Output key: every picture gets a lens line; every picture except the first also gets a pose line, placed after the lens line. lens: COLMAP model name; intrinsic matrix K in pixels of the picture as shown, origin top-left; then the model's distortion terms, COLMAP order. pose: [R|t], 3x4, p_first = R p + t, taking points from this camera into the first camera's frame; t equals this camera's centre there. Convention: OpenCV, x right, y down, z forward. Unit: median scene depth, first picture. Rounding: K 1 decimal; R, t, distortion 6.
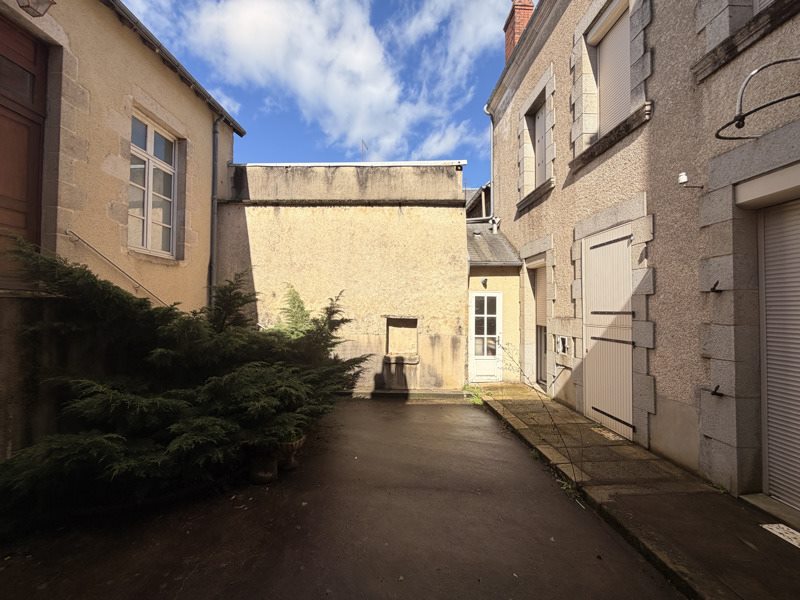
lens RADIAL K [[318.5, 0, 400.0], [0, 318.5, 300.0], [0, 0, 1]] dist [0.003622, -0.000367]
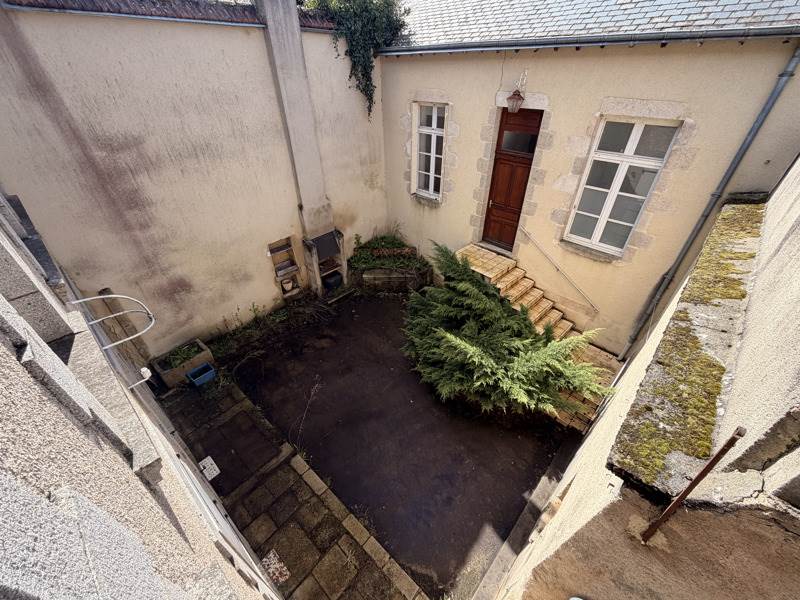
lens RADIAL K [[318.5, 0, 400.0], [0, 318.5, 300.0], [0, 0, 1]] dist [0.003622, -0.000367]
pose [[-0.695235, 0.421830, -0.581986, 0.396191], [0.024675, 0.823212, 0.567198, -0.545276], [0.718359, 0.379975, -0.582734, 1.014508]]
